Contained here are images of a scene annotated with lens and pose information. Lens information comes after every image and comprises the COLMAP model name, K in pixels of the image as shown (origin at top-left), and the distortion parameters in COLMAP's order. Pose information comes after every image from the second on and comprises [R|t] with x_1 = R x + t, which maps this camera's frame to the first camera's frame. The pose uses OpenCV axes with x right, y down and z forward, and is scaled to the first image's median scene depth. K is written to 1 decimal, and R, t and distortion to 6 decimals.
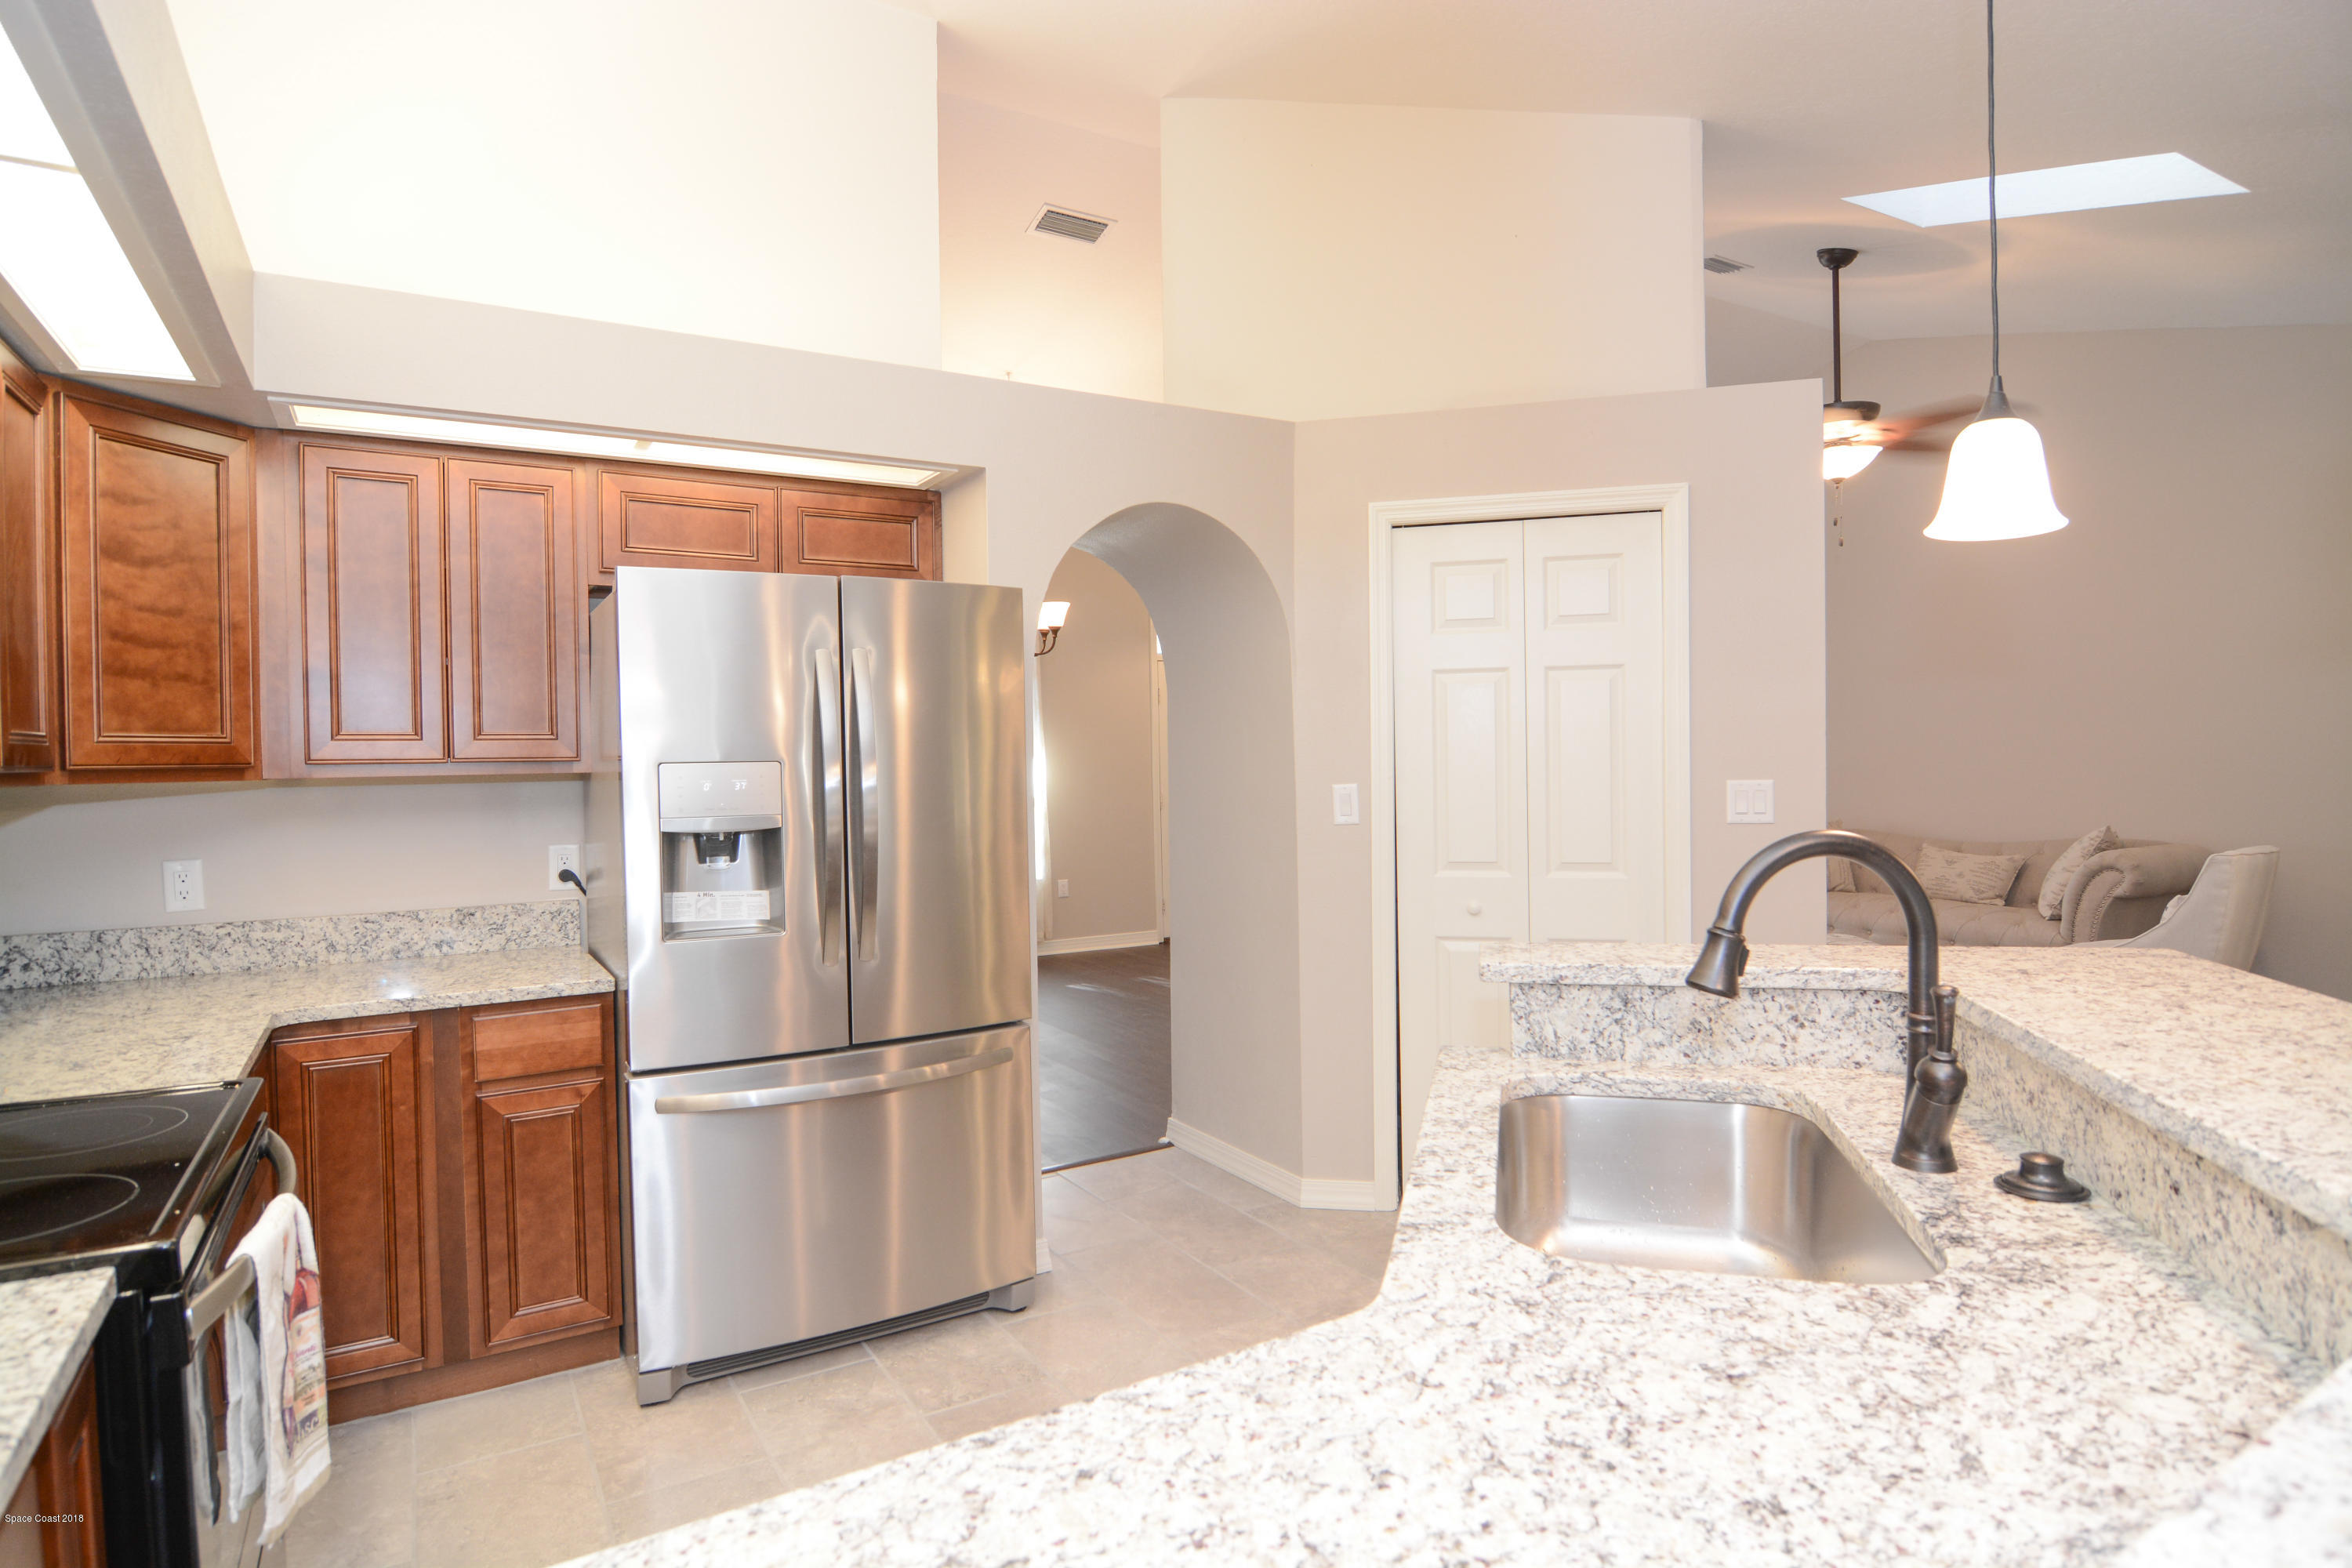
lens RADIAL K [[1254.4, 0, 1164.4], [0, 1254.4, 785.2], [0, 0, 1]] dist [-0.017421, -0.002237]
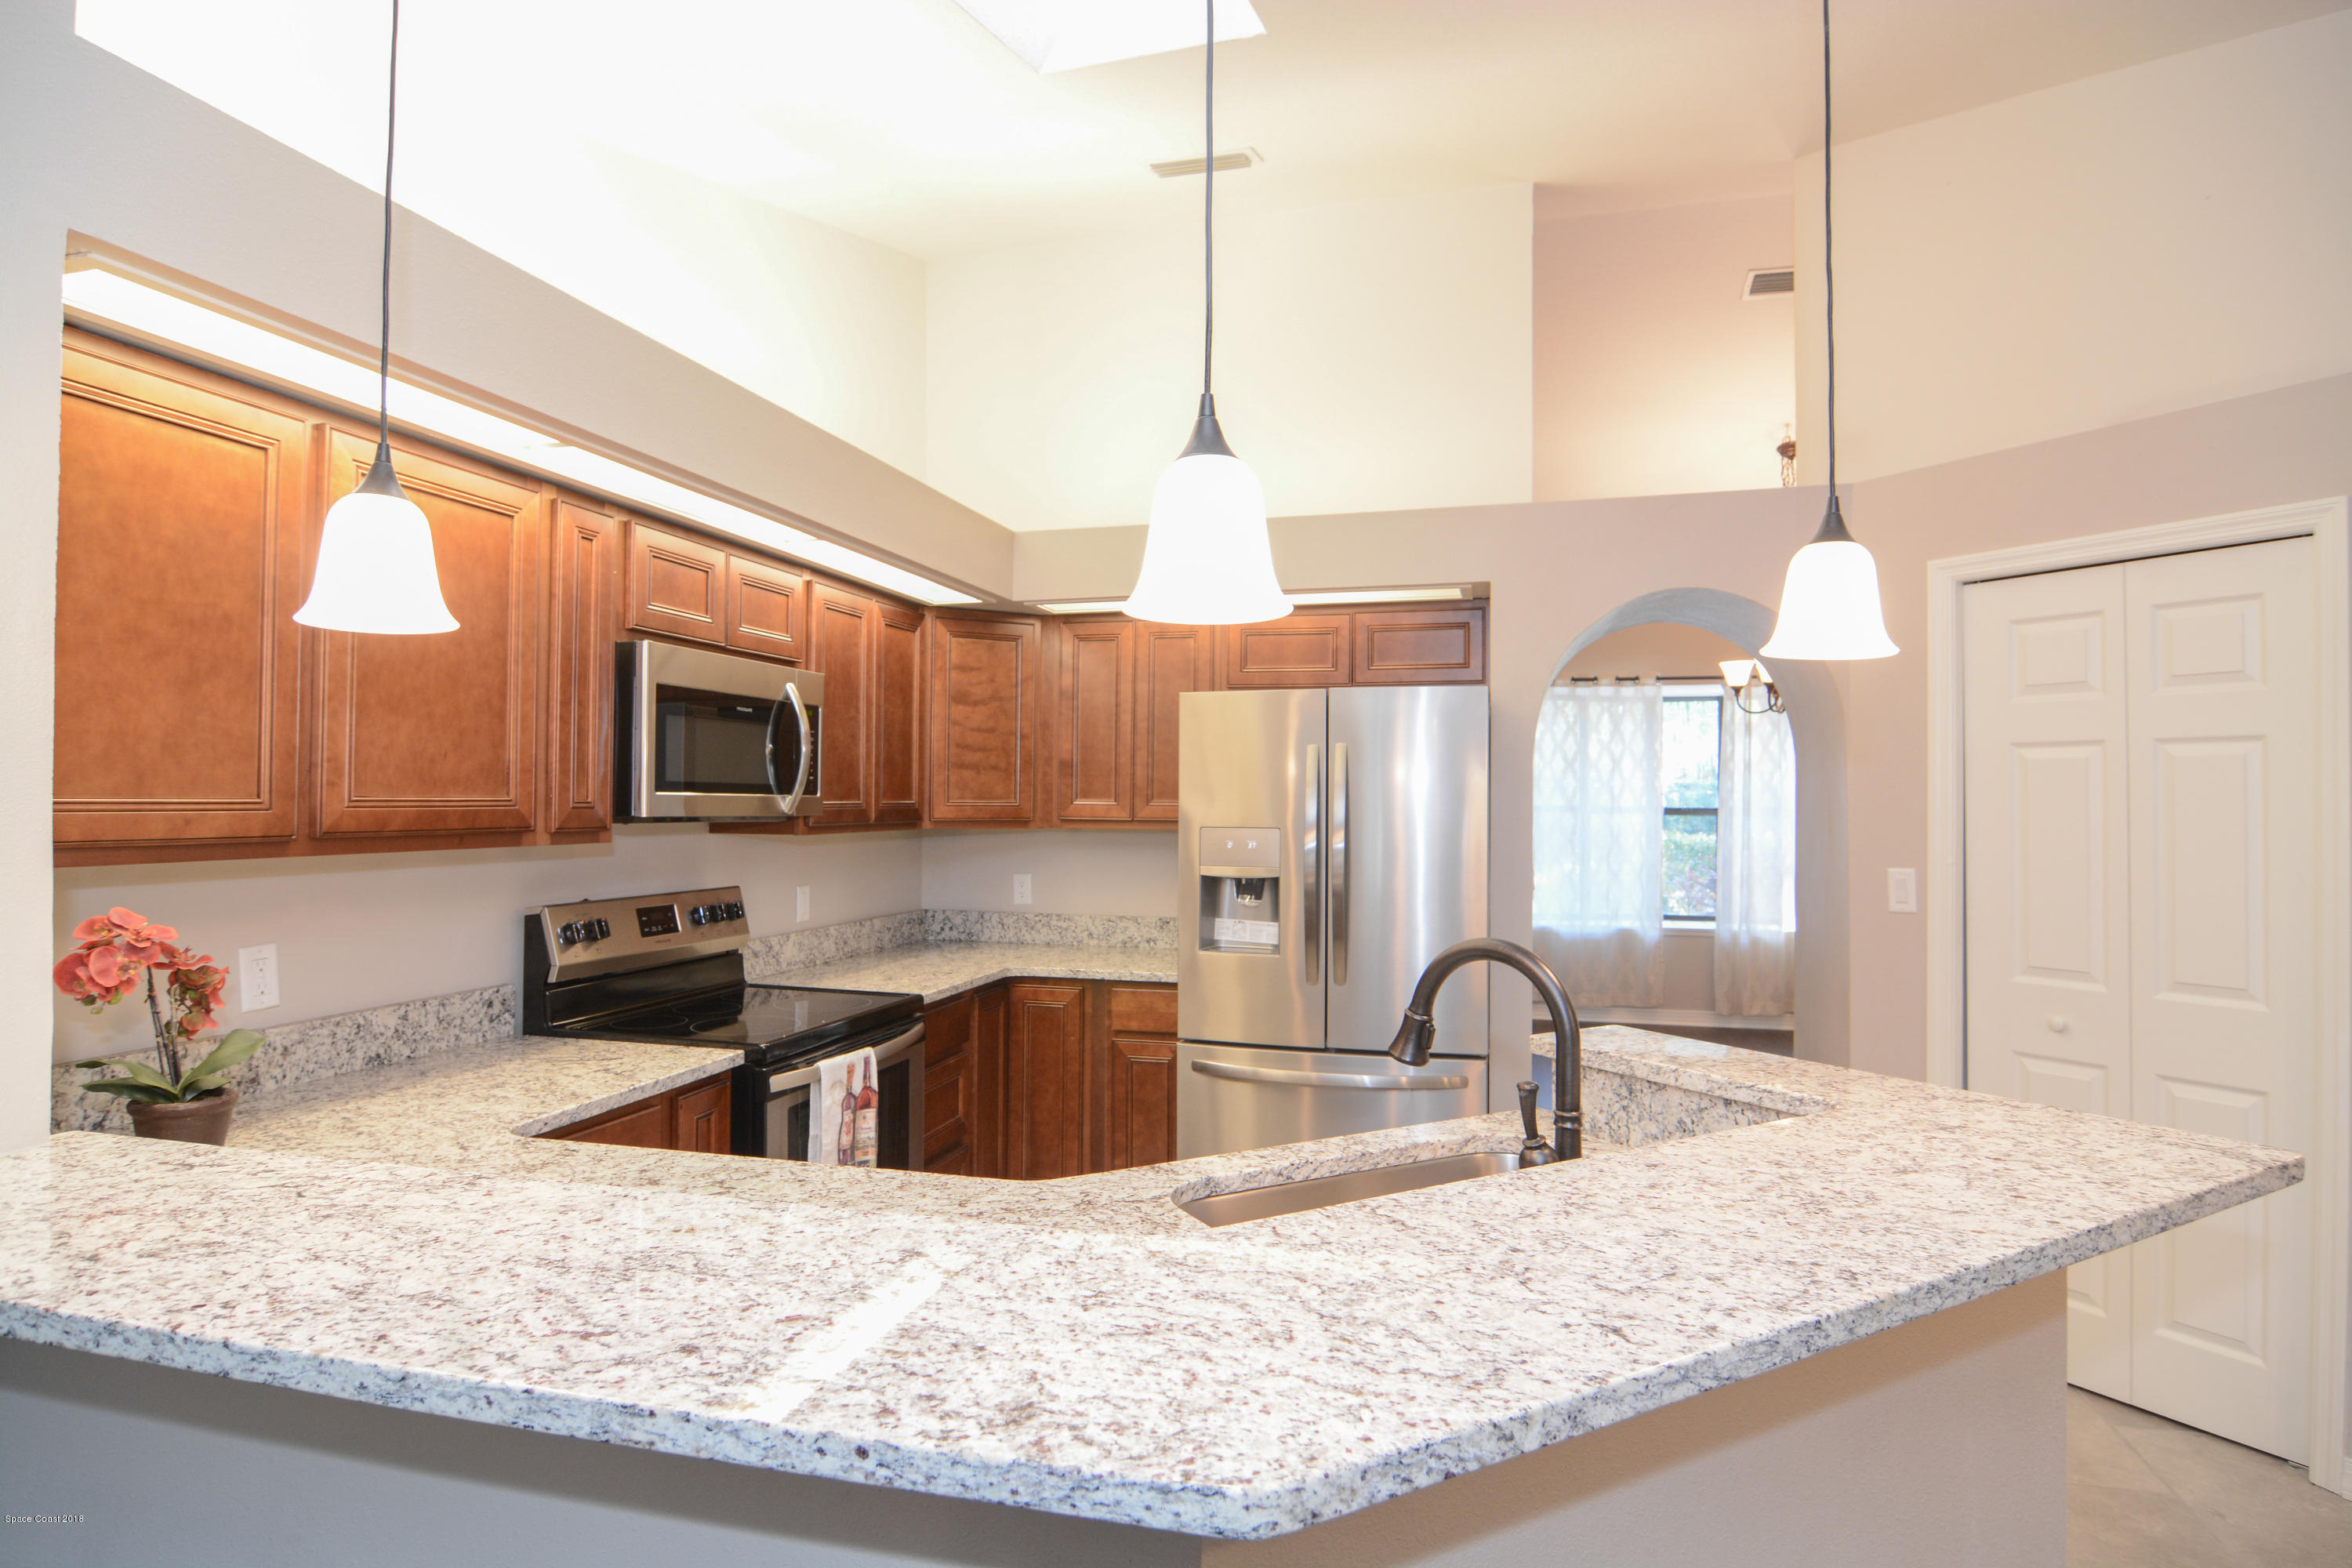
lens RADIAL K [[1254.4, 0, 1164.4], [0, 1254.4, 785.2], [0, 0, 1]] dist [-0.017421, -0.002237]
pose [[0.688331, 0.011578, -0.725305, 0.655281], [-0.032935, 0.999340, -0.015303, -0.045213], [0.724649, 0.034421, 0.688258, -0.029080]]
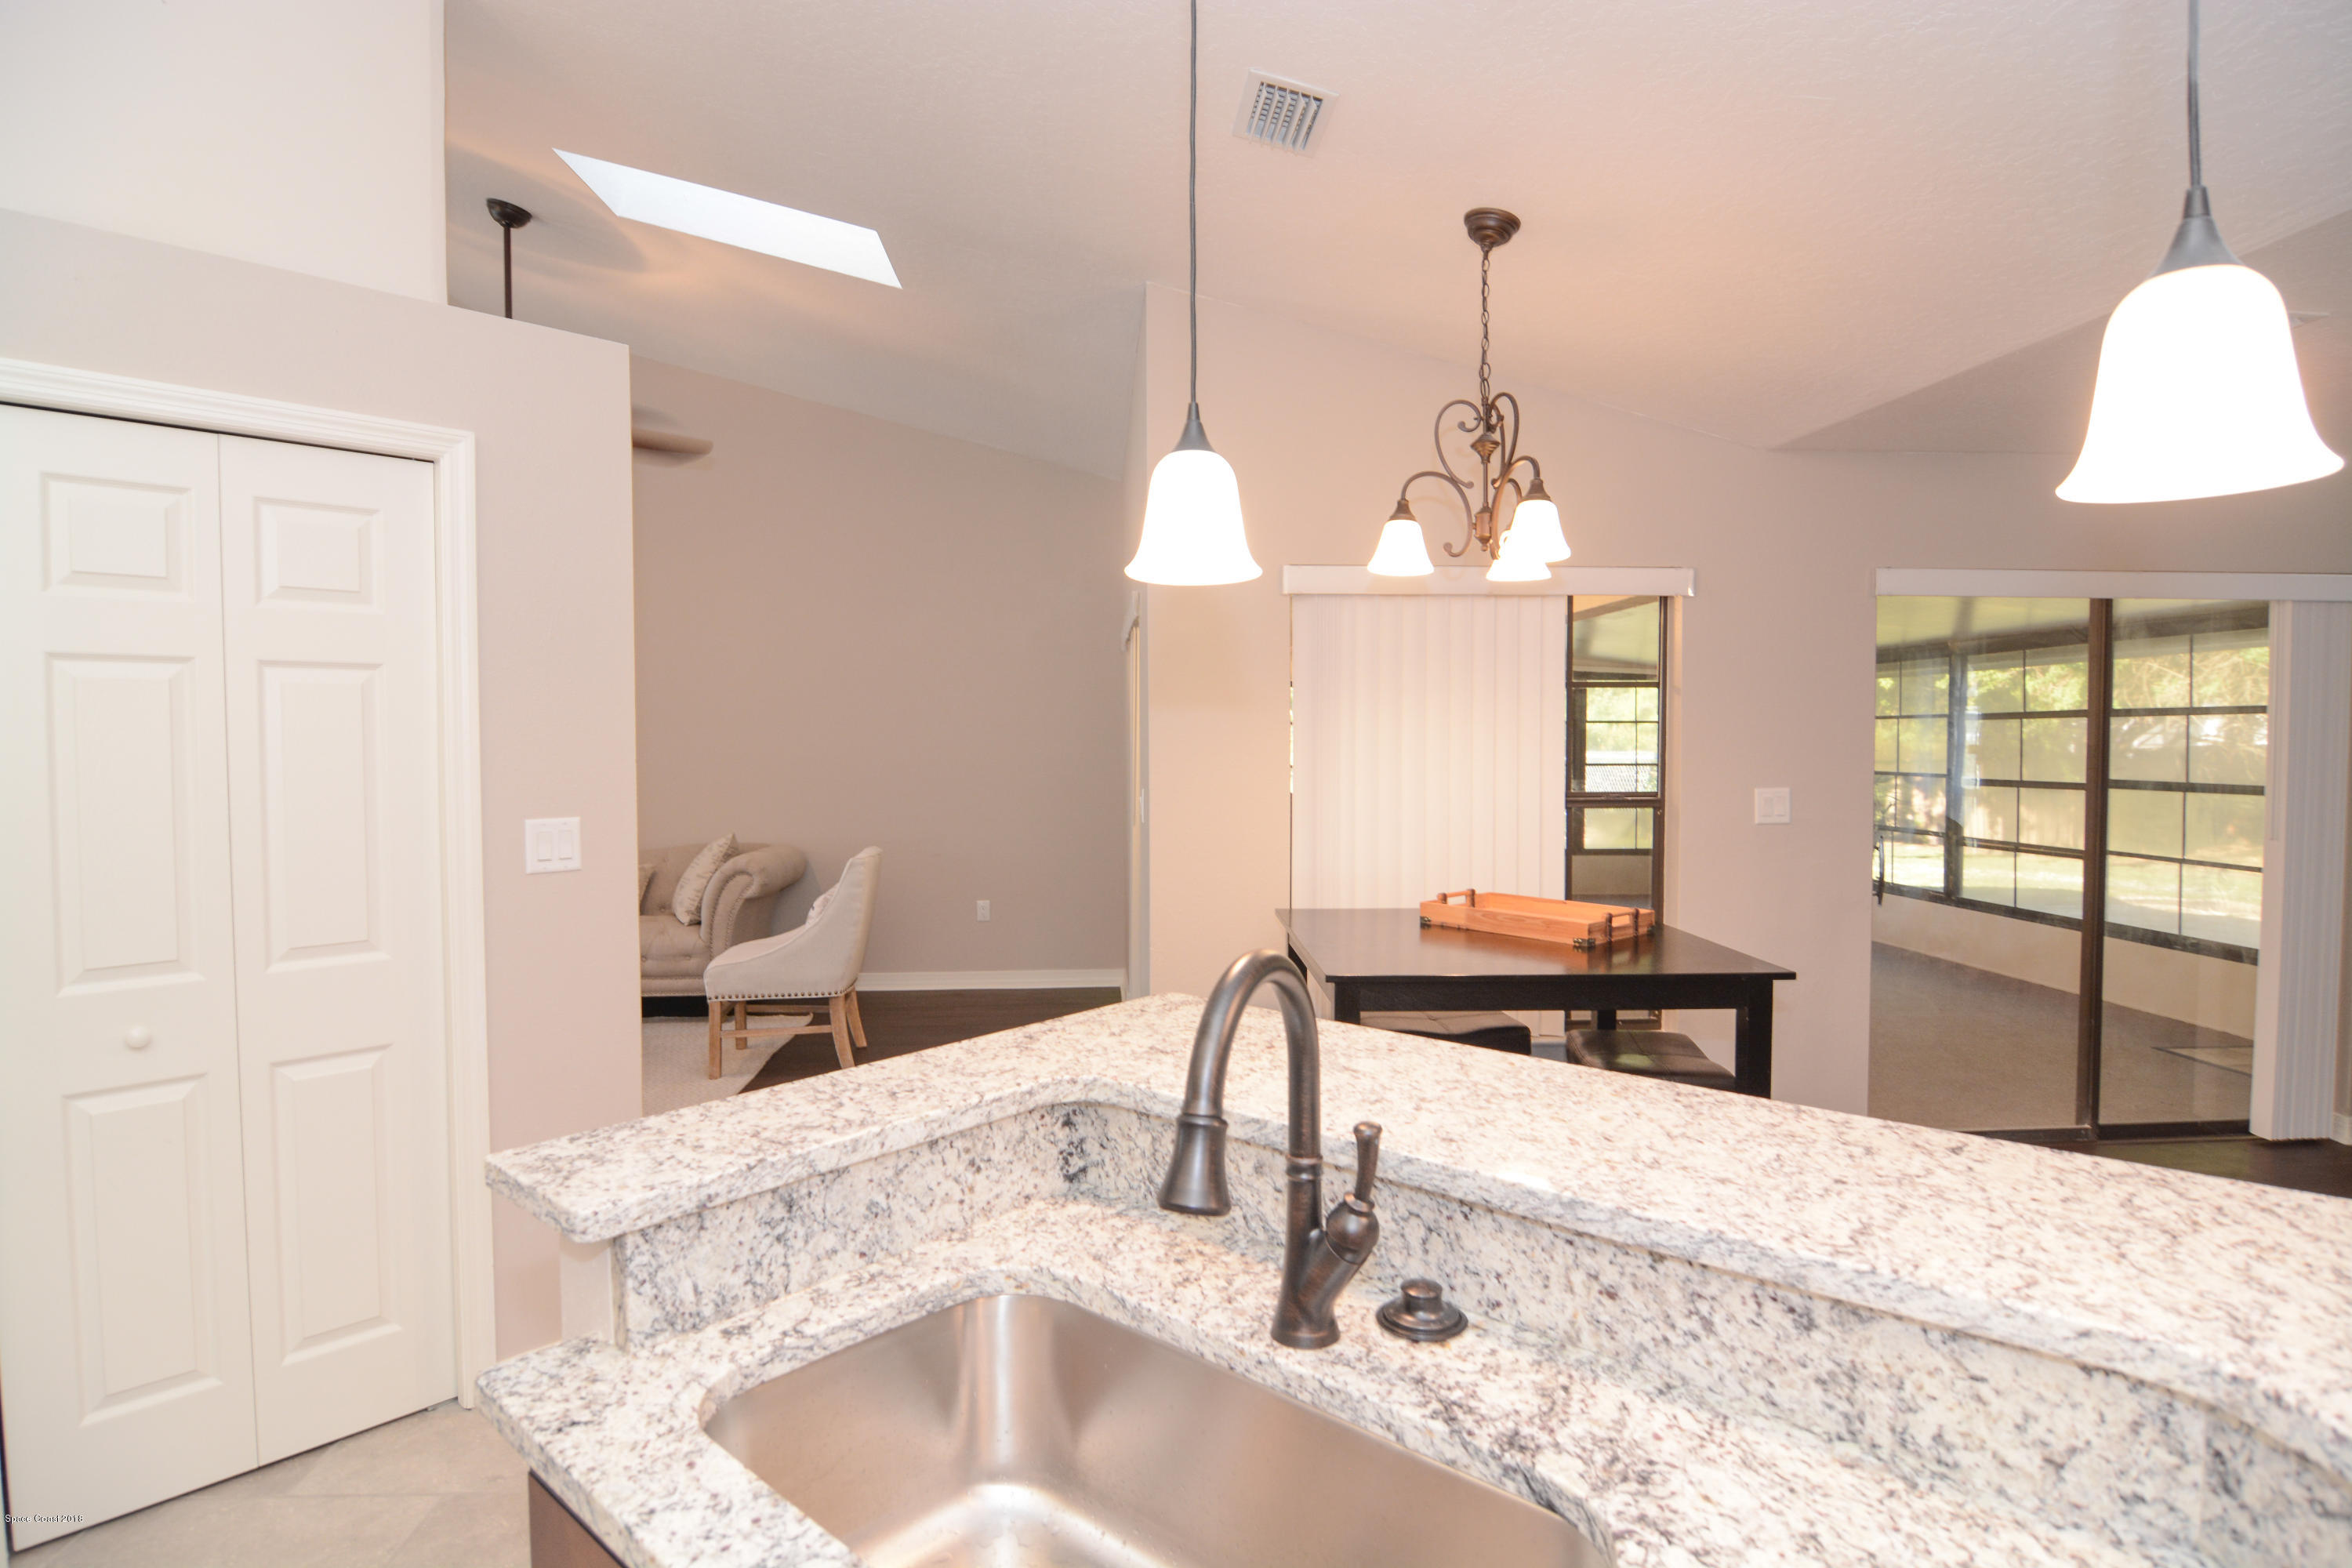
lens RADIAL K [[1254.4, 0, 1164.4], [0, 1254.4, 785.2], [0, 0, 1]] dist [-0.017421, -0.002237]
pose [[0.459689, -0.018846, 0.887880, -0.094706], [0.016108, 0.999787, 0.012881, -0.041837], [-0.887934, 0.008381, 0.459895, 0.388632]]
